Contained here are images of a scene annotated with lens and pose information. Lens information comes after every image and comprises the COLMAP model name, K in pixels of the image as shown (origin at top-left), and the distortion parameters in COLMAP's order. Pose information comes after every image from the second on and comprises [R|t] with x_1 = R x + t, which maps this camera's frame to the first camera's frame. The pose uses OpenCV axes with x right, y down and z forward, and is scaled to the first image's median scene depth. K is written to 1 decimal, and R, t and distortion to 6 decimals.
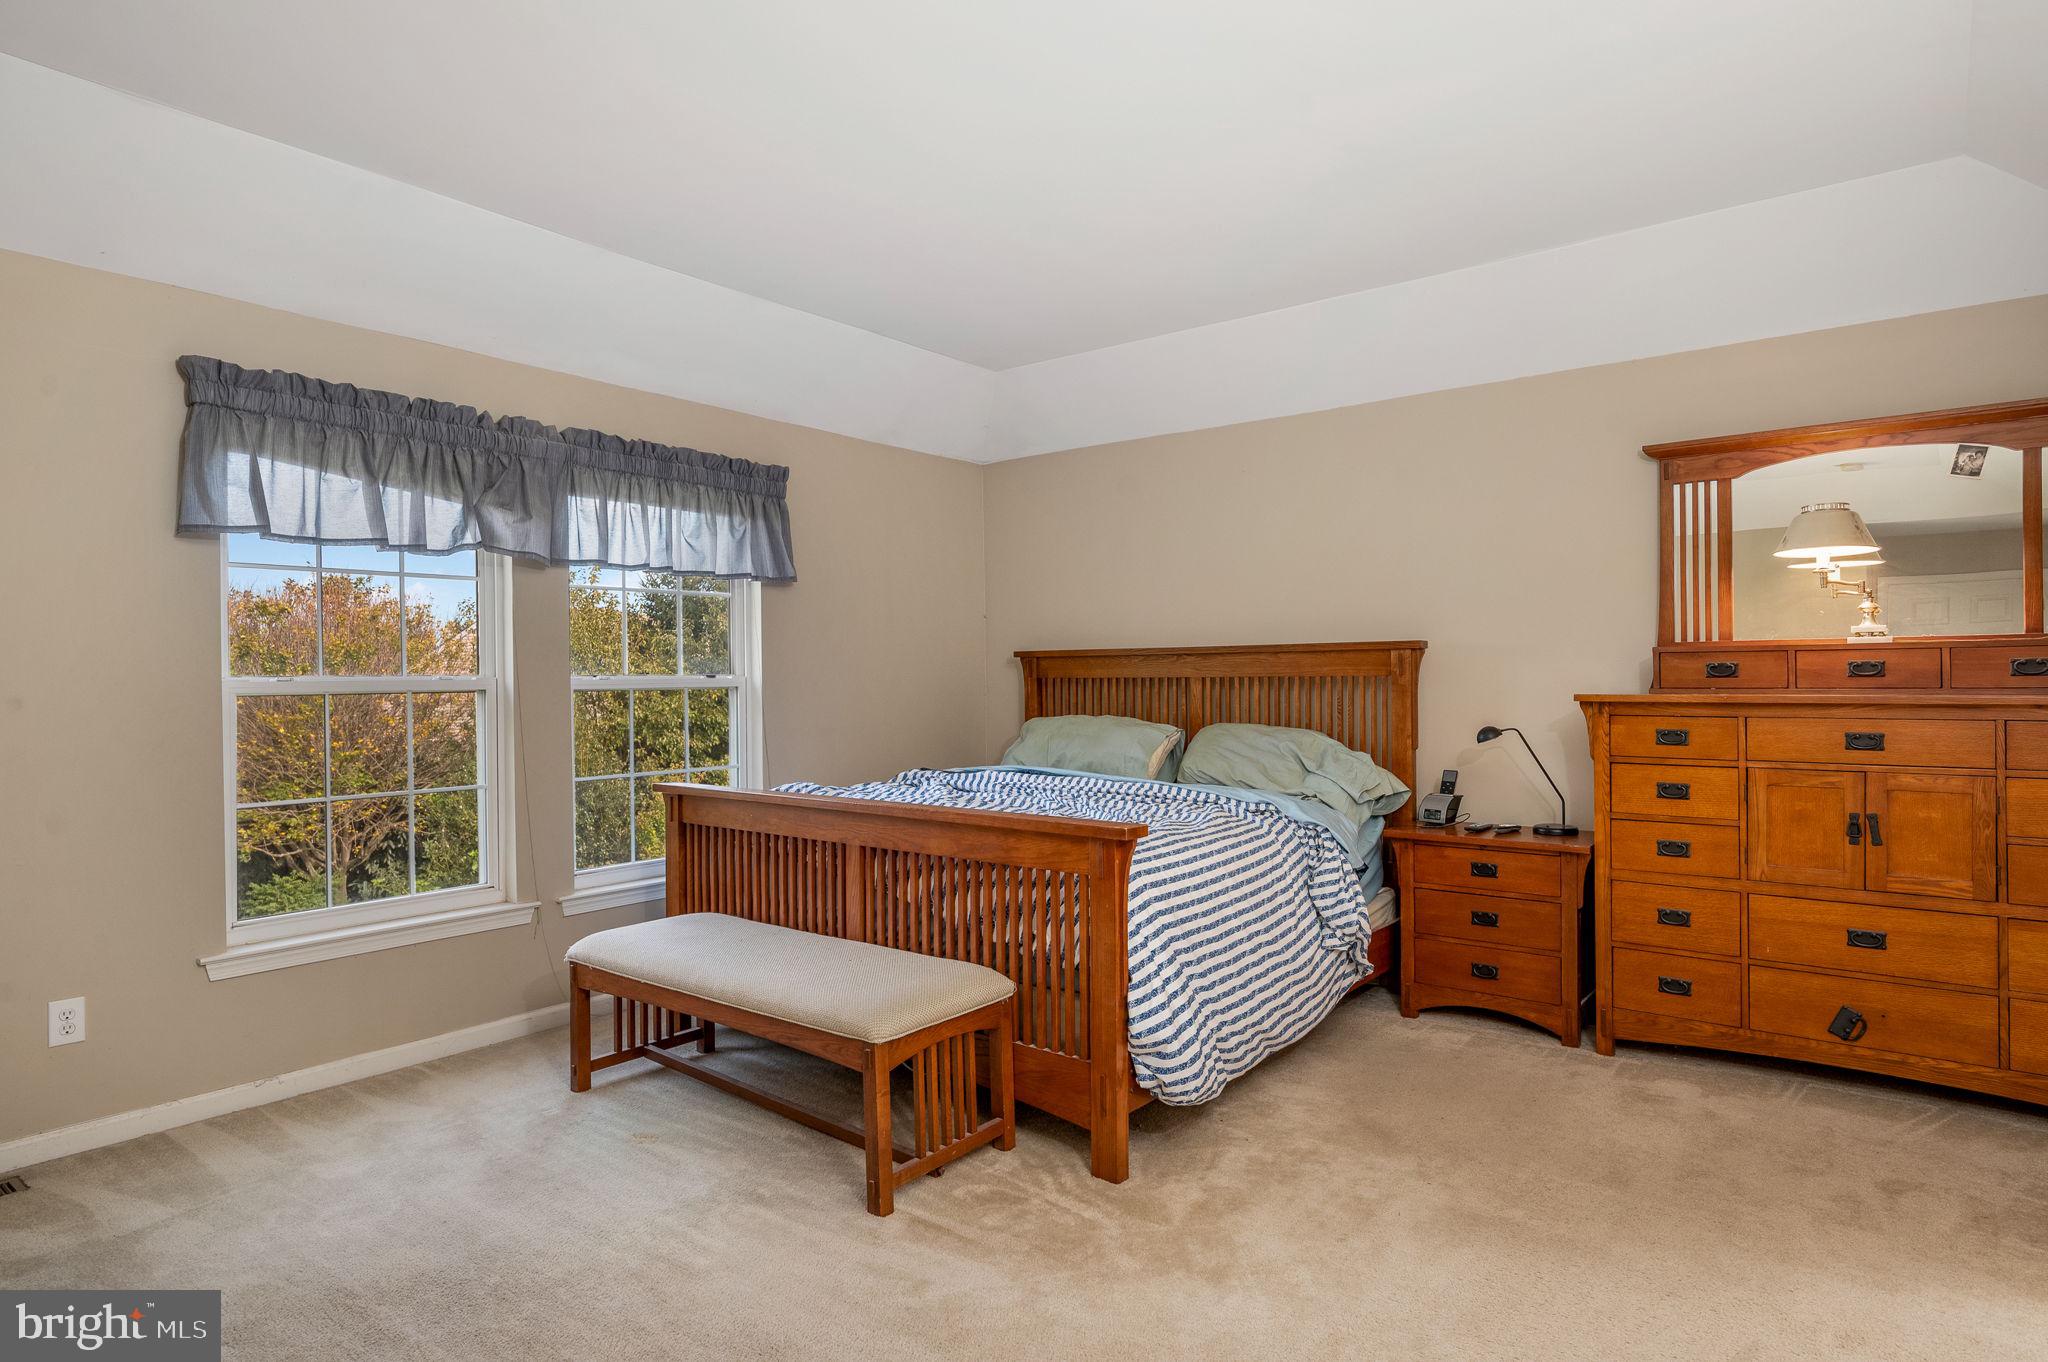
lens RADIAL K [[1080.5, 0, 1023.0], [0, 1080.5, 679.8], [0, 0, 1]] dist [0.000311, 0.000044]
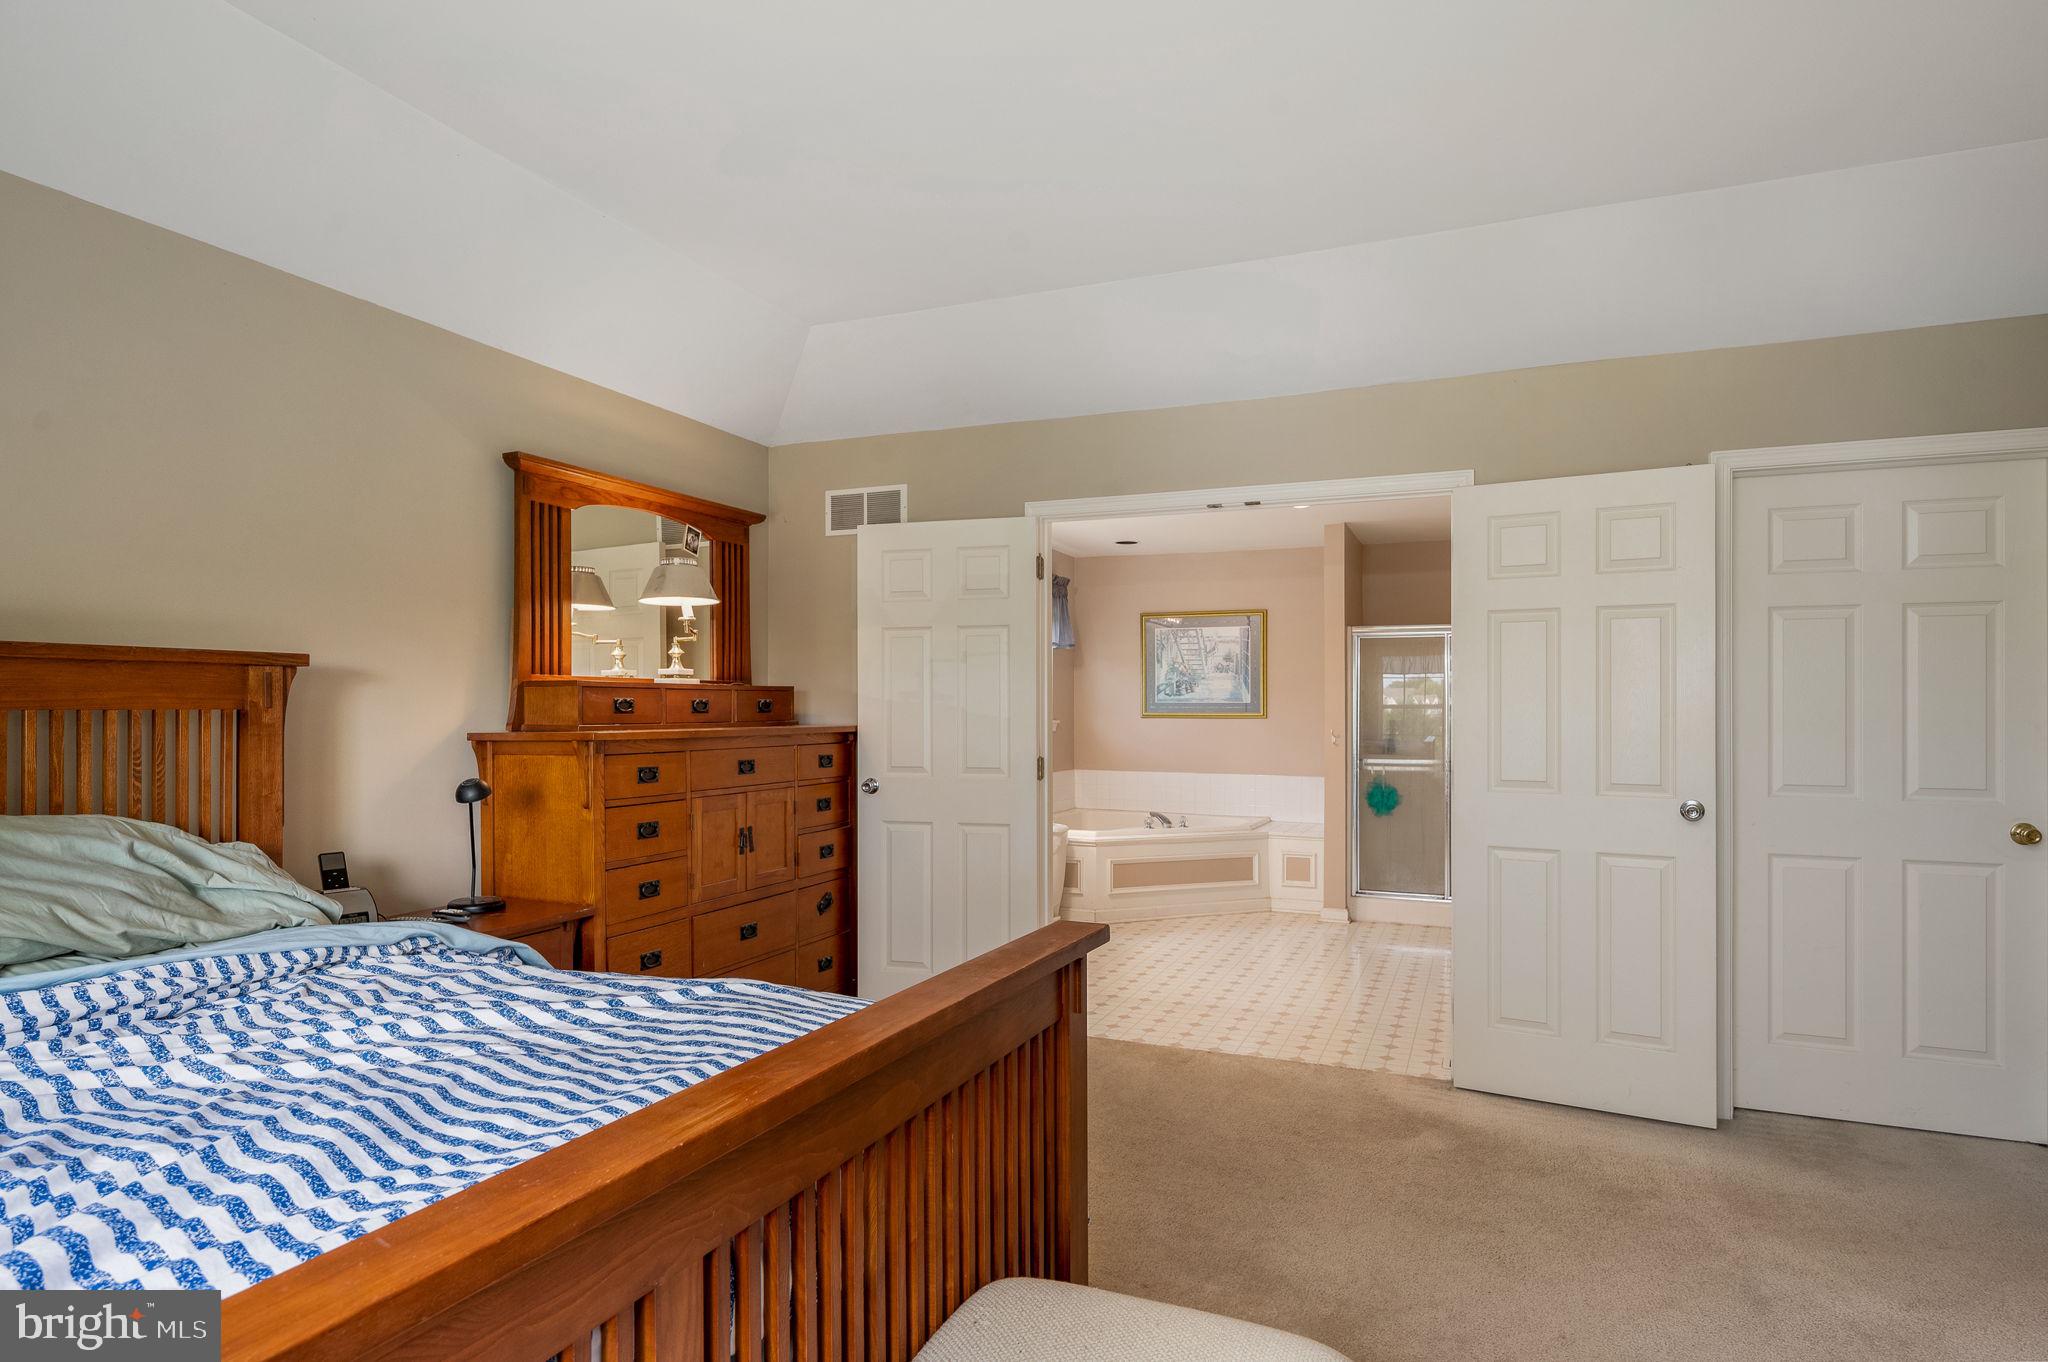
lens RADIAL K [[1080.5, 0, 1025.8], [0, 1080.5, 695.9], [0, 0, 1]] dist [0.000311, 0.000044]
pose [[-0.250071, 0.022531, 0.967965, -0.424017], [0.007984, 0.999743, -0.021208, 0.005979], [-0.968195, 0.002424, -0.250187, 0.914862]]
